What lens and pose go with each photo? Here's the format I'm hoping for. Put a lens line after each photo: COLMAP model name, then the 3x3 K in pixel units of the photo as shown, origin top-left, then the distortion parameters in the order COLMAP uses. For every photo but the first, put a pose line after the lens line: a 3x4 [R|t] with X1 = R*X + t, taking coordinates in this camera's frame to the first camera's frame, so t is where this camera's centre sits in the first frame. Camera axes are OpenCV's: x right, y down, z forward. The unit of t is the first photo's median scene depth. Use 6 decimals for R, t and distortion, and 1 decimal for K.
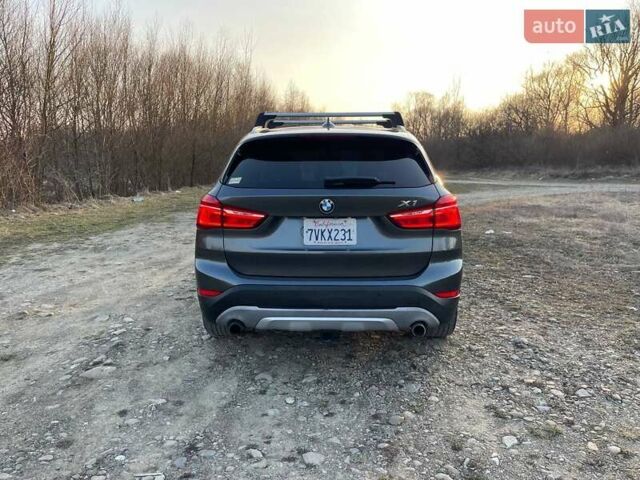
lens RADIAL K [[482.2, 0, 318.1], [0, 482.2, 237.8], [0, 0, 1]] dist [0.081477, -0.107362]
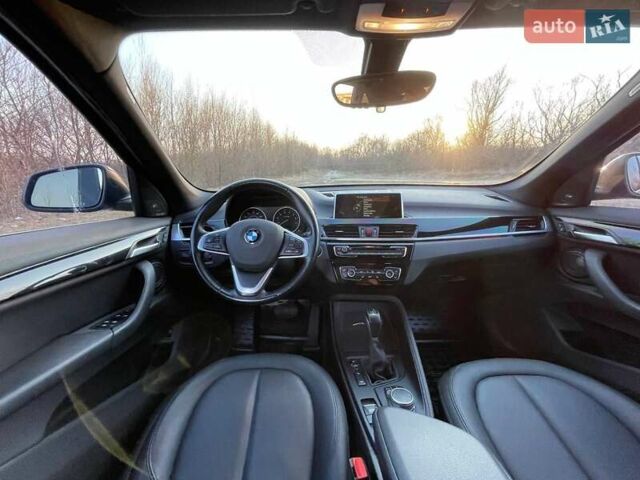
lens RADIAL K [[258.6, 0, 318.4], [0, 258.6, 241.4], [0, 0, 1]] dist [-0.004853, 0.001346]
pose [[0.998297, -0.032739, 0.048279, -0.045768], [0.027125, 0.993263, 0.112659, -0.220983], [-0.051642, -0.111158, 0.992460, 1.689874]]
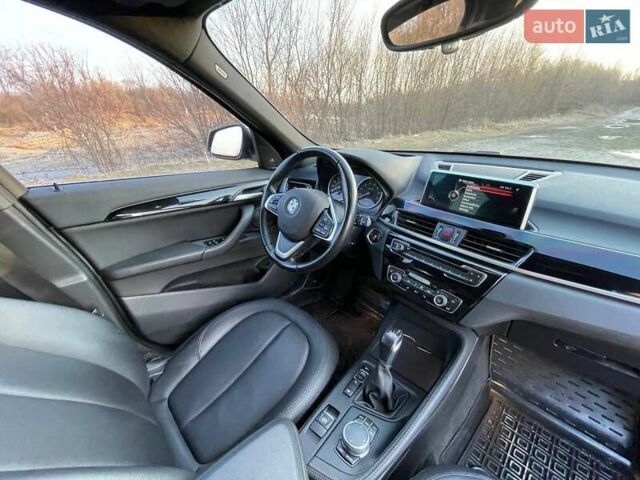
lens RADIAL K [[258.6, 0, 317.5], [0, 258.6, 240.8], [0, 0, 1]] dist [-0.004853, 0.001346]
pose [[0.741366, 0.278946, -0.610381, 0.068922], [-0.080193, 0.939829, 0.332102, -0.250348], [0.666292, -0.197261, 0.719127, 1.755485]]
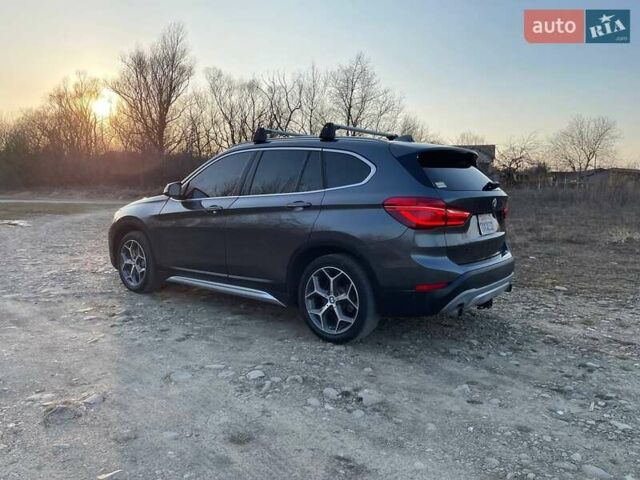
lens RADIAL K [[482.2, 0, 320.5], [0, 482.2, 239.9], [0, 0, 1]] dist [0.081477, -0.107362]
pose [[0.598197, -0.080203, 0.797326, -1.328162], [0.109283, 0.993848, 0.017981, -0.042599], [-0.793863, 0.076378, 0.603282, 0.567165]]
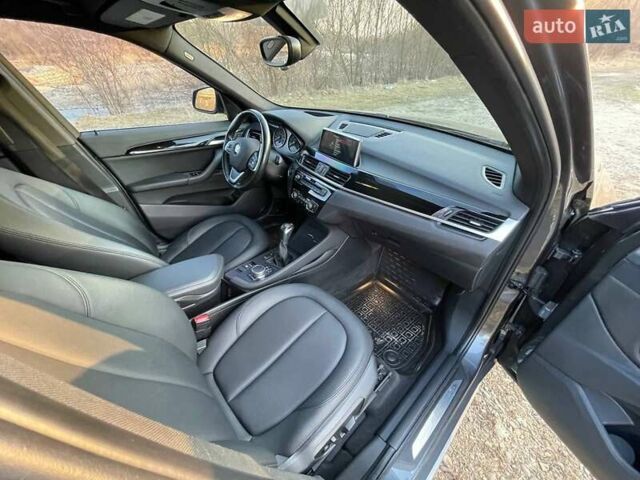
lens RADIAL K [[258.6, 0, 315.4], [0, 258.6, 241.3], [0, 0, 1]] dist [-0.004853, 0.001346]
pose [[0.696214, 0.422120, -0.580604, 0.245772], [-0.101679, 0.858663, 0.502354, -0.283860], [0.710596, -0.290711, 0.640734, 1.717952]]
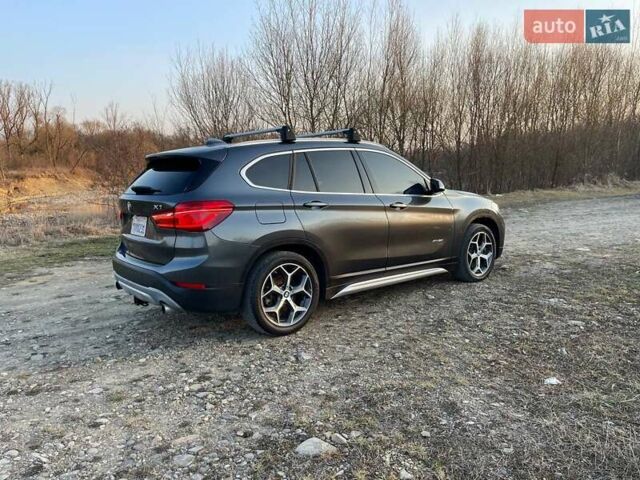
lens RADIAL K [[482.2, 0, 318.5], [0, 482.2, 239.9], [0, 0, 1]] dist [0.081477, -0.107362]
pose [[0.655046, 0.088620, -0.750374, 1.427375], [-0.088493, 0.995262, 0.040290, -0.074623], [0.750389, 0.040011, 0.659784, 0.472317]]
